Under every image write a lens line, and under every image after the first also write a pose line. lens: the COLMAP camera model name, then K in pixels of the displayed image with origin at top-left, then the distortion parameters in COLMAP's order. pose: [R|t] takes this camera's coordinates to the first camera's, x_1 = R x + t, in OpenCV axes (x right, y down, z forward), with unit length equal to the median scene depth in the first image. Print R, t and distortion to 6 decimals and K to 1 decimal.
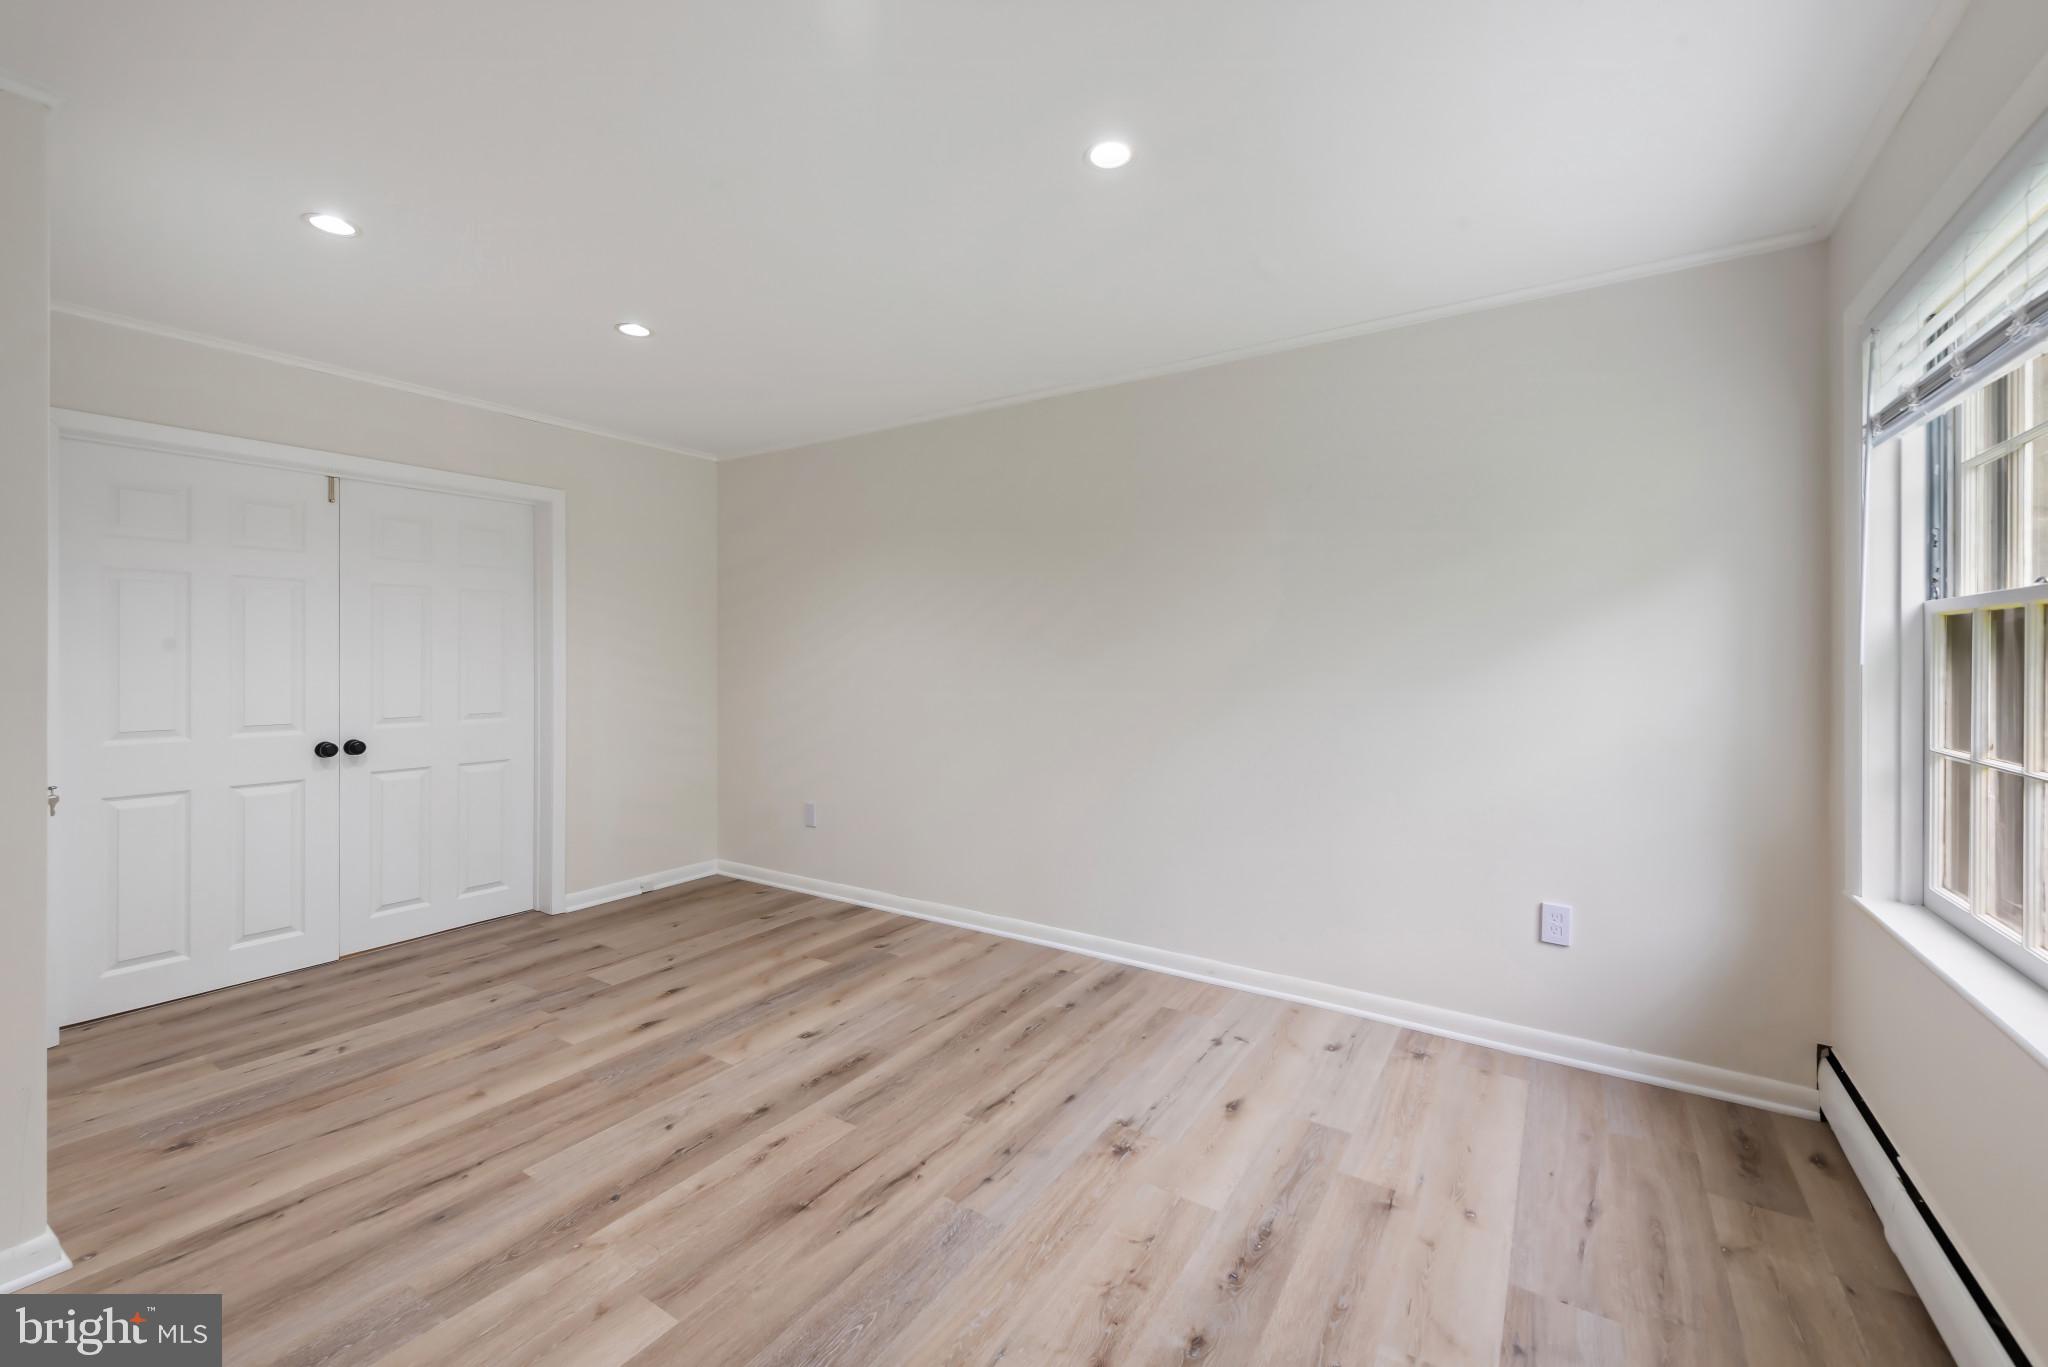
lens RADIAL K [[813.0, 0, 1021.9], [0, 813.0, 670.9], [0, 0, 1]] dist [0.009522, -0.003597]
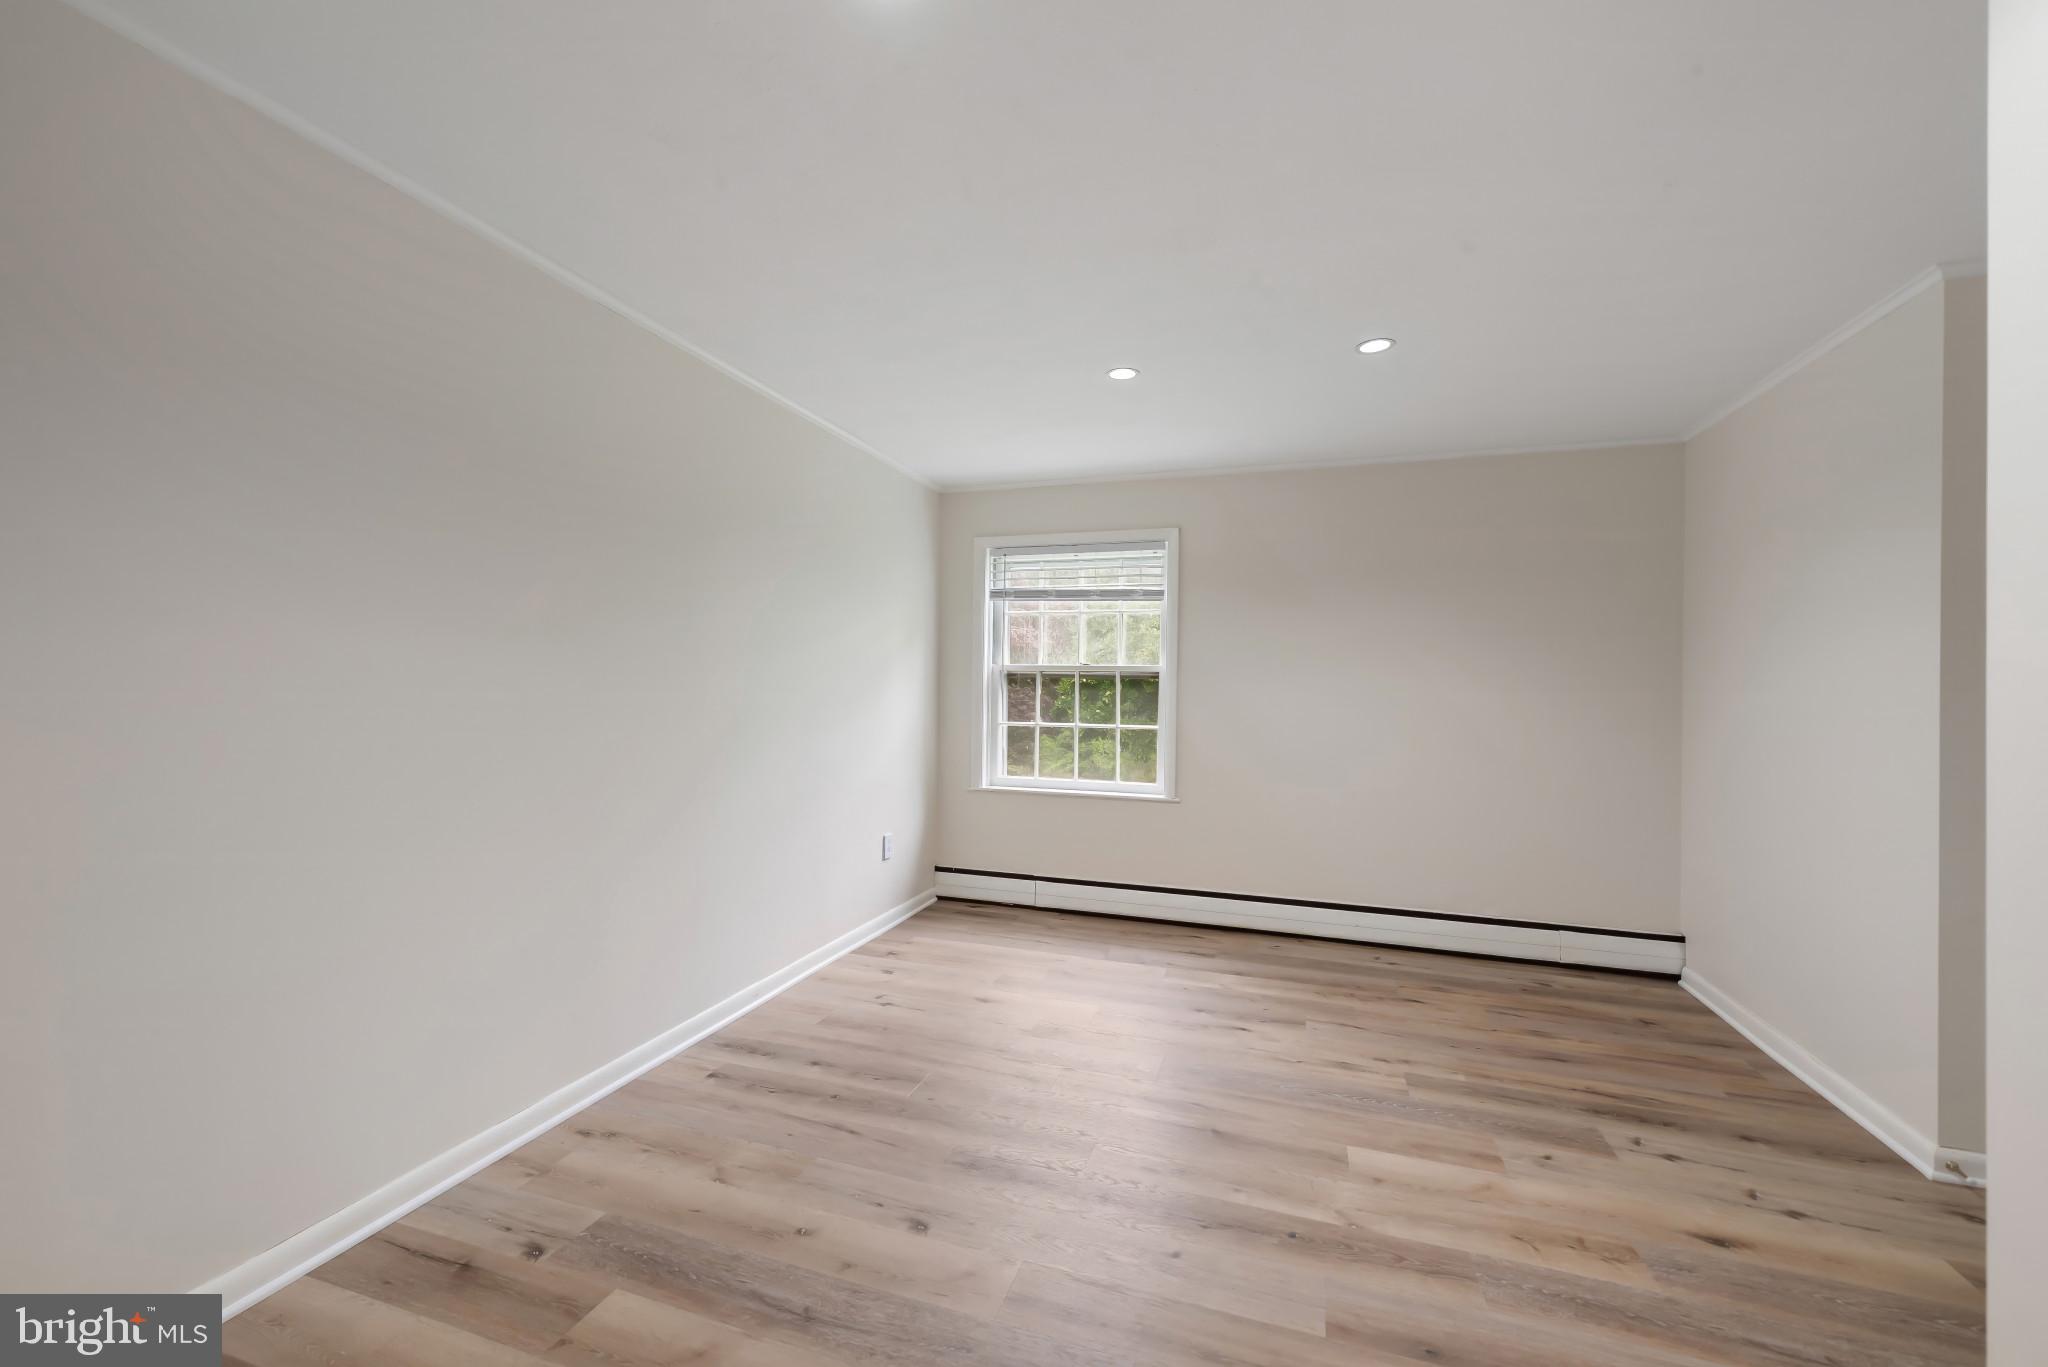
lens RADIAL K [[813.0, 0, 1009.3], [0, 813.0, 678.1], [0, 0, 1]] dist [0.009522, -0.003597]
pose [[-0.222515, 0.004752, 0.974918, -1.254120], [0.002442, 0.999988, -0.004317, -0.027050], [-0.974926, 0.001420, -0.222524, 1.400032]]
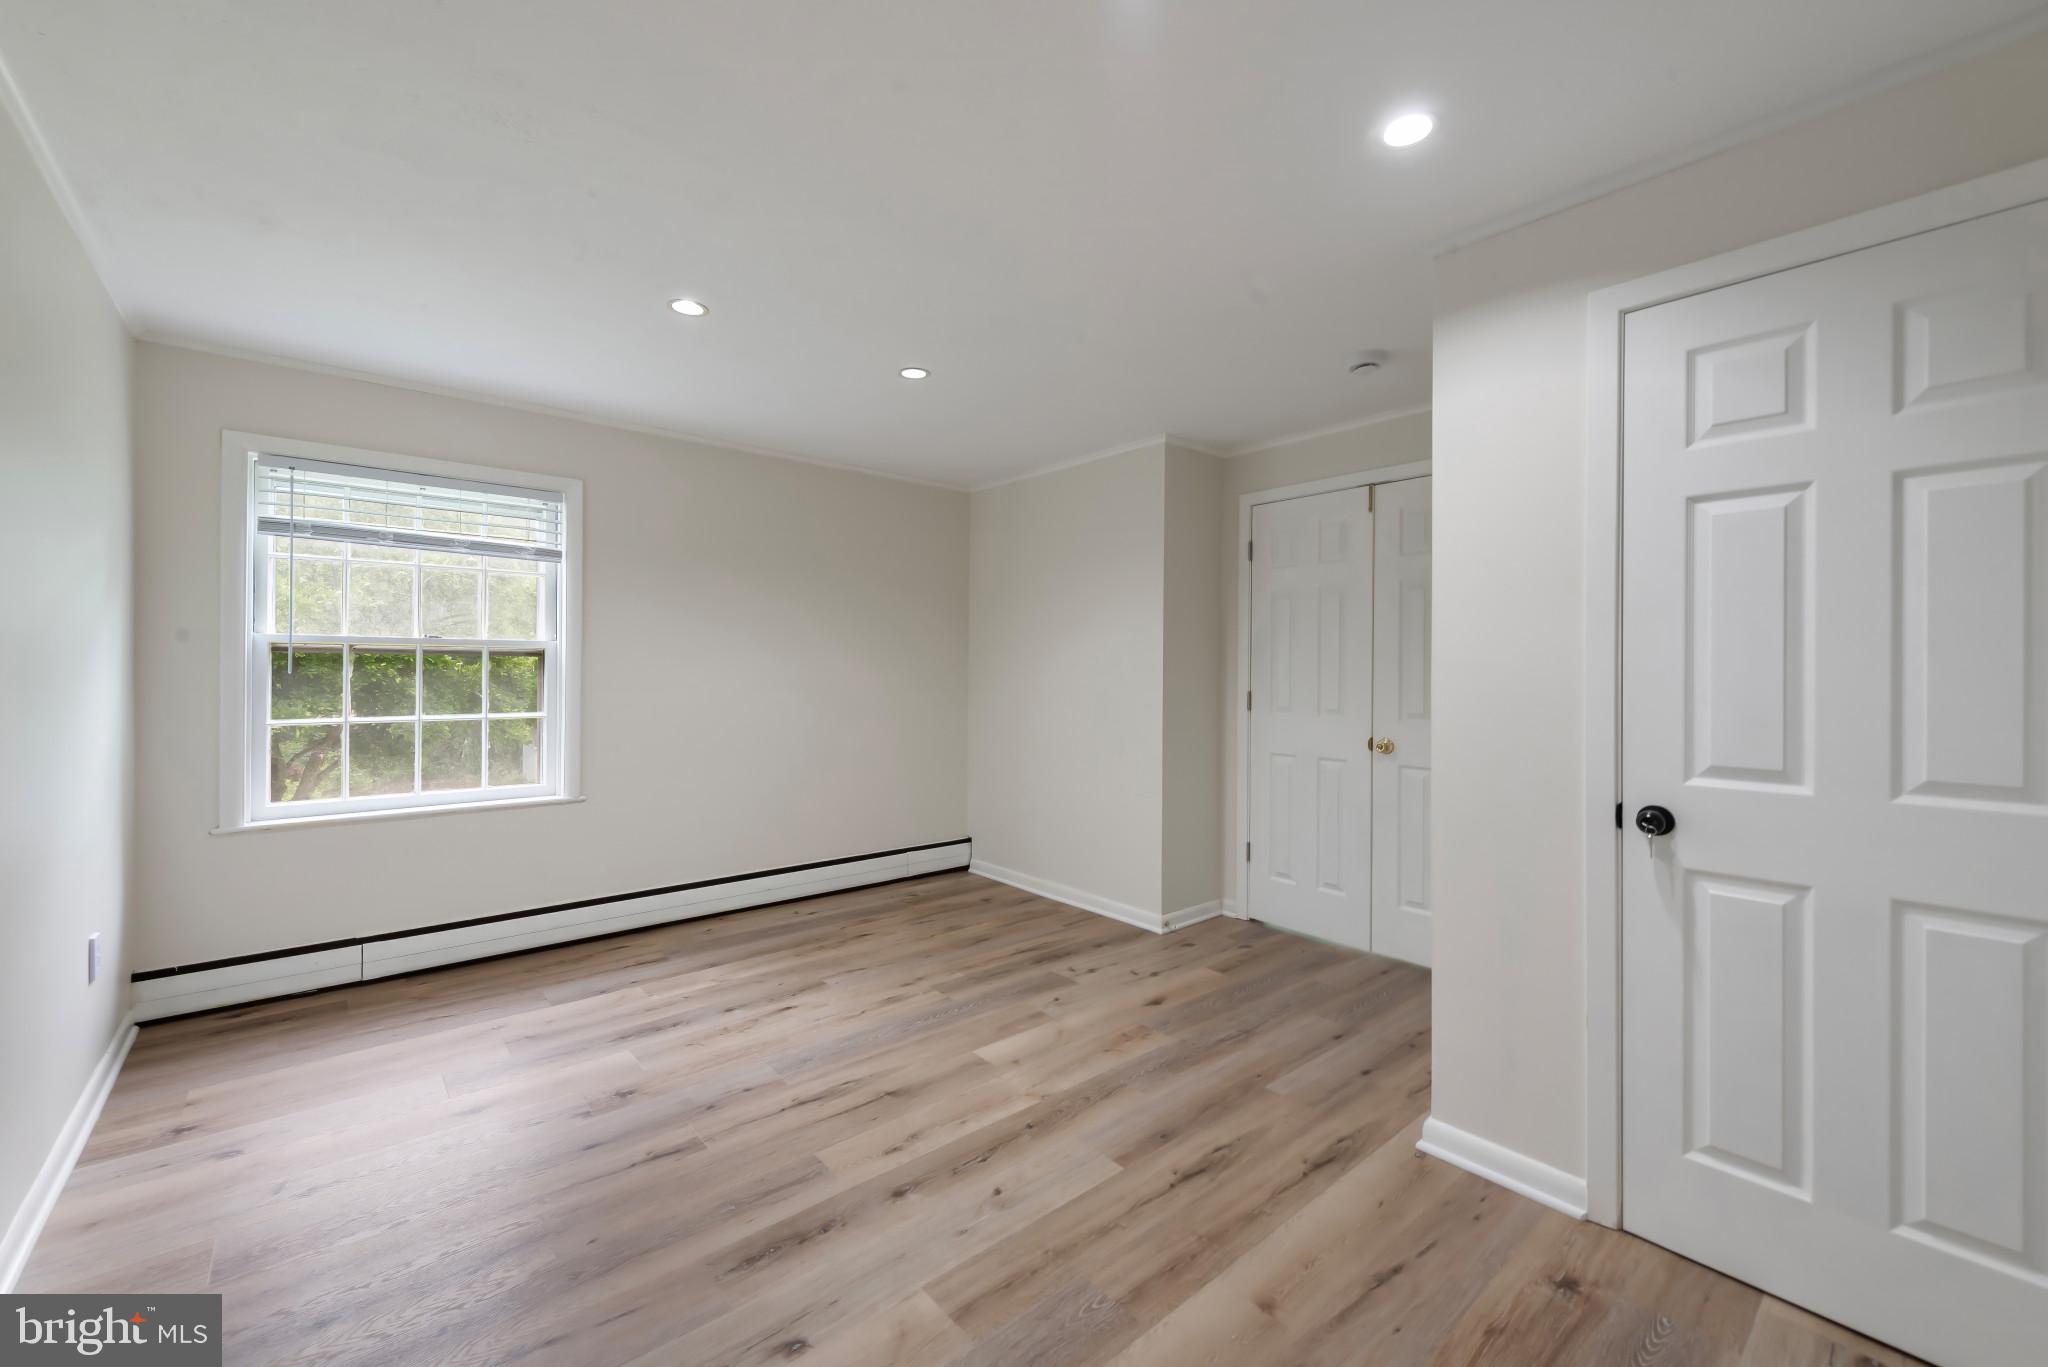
lens RADIAL K [[813.0, 0, 990.1], [0, 813.0, 653.5], [0, 0, 1]] dist [0.009522, -0.003597]
pose [[-0.947589, -0.001391, 0.319490, -0.739148], [-0.002073, 0.999996, -0.001796, -0.037910], [-0.319486, -0.002364, -0.947588, 1.930728]]
